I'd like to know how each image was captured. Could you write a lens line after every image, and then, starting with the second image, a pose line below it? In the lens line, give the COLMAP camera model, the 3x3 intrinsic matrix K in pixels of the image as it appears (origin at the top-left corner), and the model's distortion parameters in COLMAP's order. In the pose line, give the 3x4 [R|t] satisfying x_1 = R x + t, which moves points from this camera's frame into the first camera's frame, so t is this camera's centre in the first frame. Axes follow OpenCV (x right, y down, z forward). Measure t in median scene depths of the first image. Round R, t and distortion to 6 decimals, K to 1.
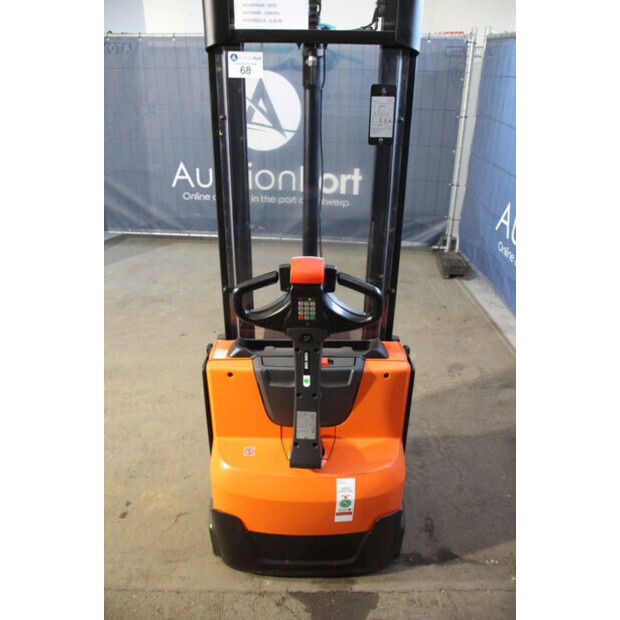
lens RADIAL K [[508.7, 0, 308.4], [0, 508.7, 309.3], [0, 0, 1]] dist [-0.113812, 0.021669]
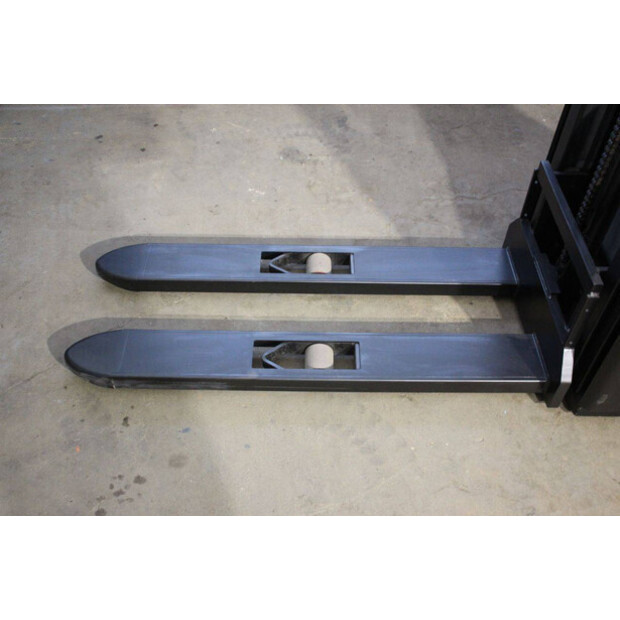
lens RADIAL K [[631.9, 0, 313.9], [0, 631.9, 309.9], [0, 0, 1]] dist [-0.056320, 0.000000]
pose [[0.005064, -0.740660, 0.671861, -0.506818], [0.446630, 0.602807, 0.661169, -0.363188], [-0.894704, 0.296725, 0.333854, 0.911782]]
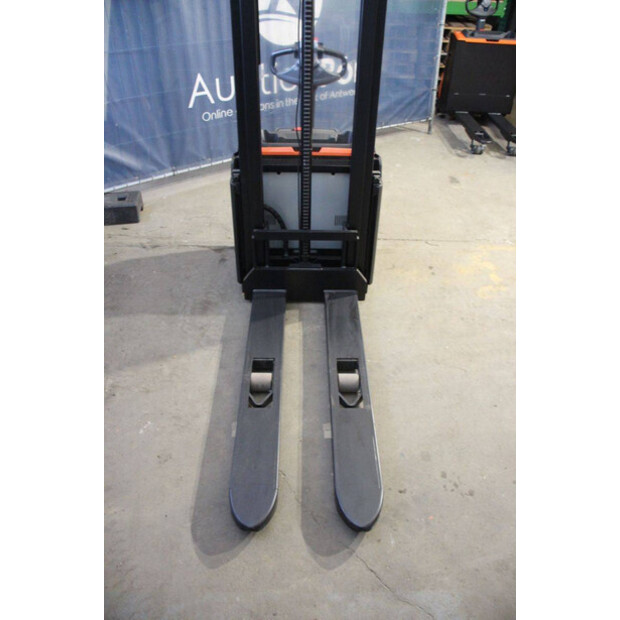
lens RADIAL K [[508.7, 0, 311.4], [0, 508.7, 313.5], [0, 0, 1]] dist [-0.113812, 0.021669]
pose [[-0.999458, -0.017652, -0.027771, 0.013548], [-0.032583, 0.413042, 0.910129, -0.710779], [-0.004595, 0.910541, -0.413393, 1.417464]]
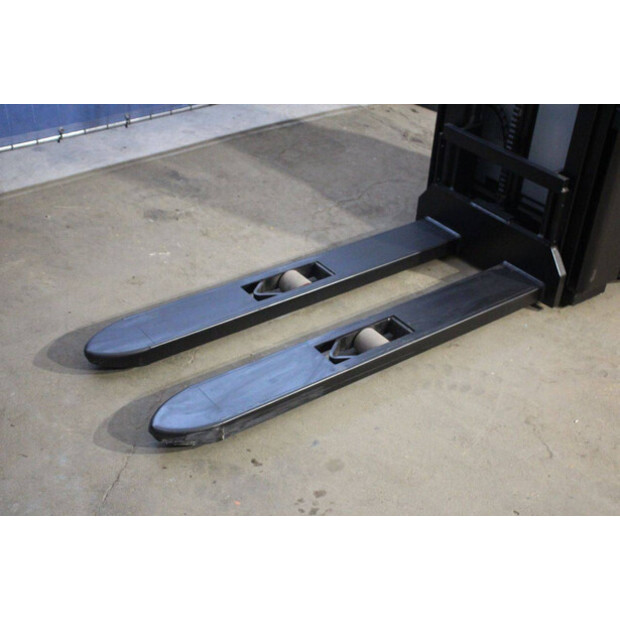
lens RADIAL K [[881.3, 0, 311.5], [0, 881.3, 306.6], [0, 0, 1]] dist [0.073004, 0.000000]
pose [[-0.594418, -0.473888, 0.649690, -0.667732], [0.321389, 0.600590, 0.732121, -0.645244], [-0.737140, 0.643989, -0.204699, 1.389697]]
